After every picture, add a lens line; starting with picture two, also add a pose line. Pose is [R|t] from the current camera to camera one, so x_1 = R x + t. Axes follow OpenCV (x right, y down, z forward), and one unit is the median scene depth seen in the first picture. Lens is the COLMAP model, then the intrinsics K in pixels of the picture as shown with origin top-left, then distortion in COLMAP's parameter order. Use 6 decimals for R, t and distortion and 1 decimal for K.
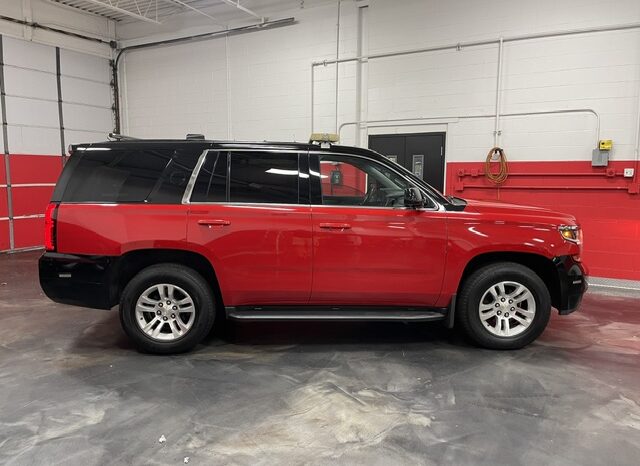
lens RADIAL K [[490.8, 0, 323.0], [0, 490.8, 231.4], [0, 0, 1]] dist [0.092804, -0.132292]
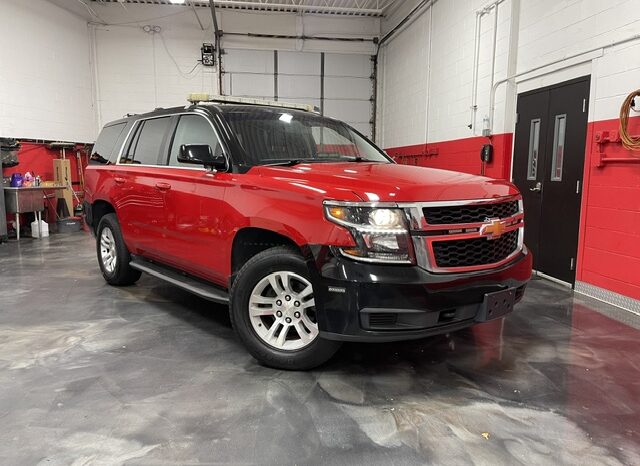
lens RADIAL K [[490.8, 0, 323.0], [0, 490.8, 231.4], [0, 0, 1]] dist [0.092804, -0.132292]
pose [[0.618525, 0.098731, -0.779538, 0.554150], [-0.096488, 0.994110, 0.049348, -0.000097], [0.779819, 0.044693, 0.624408, 0.343567]]
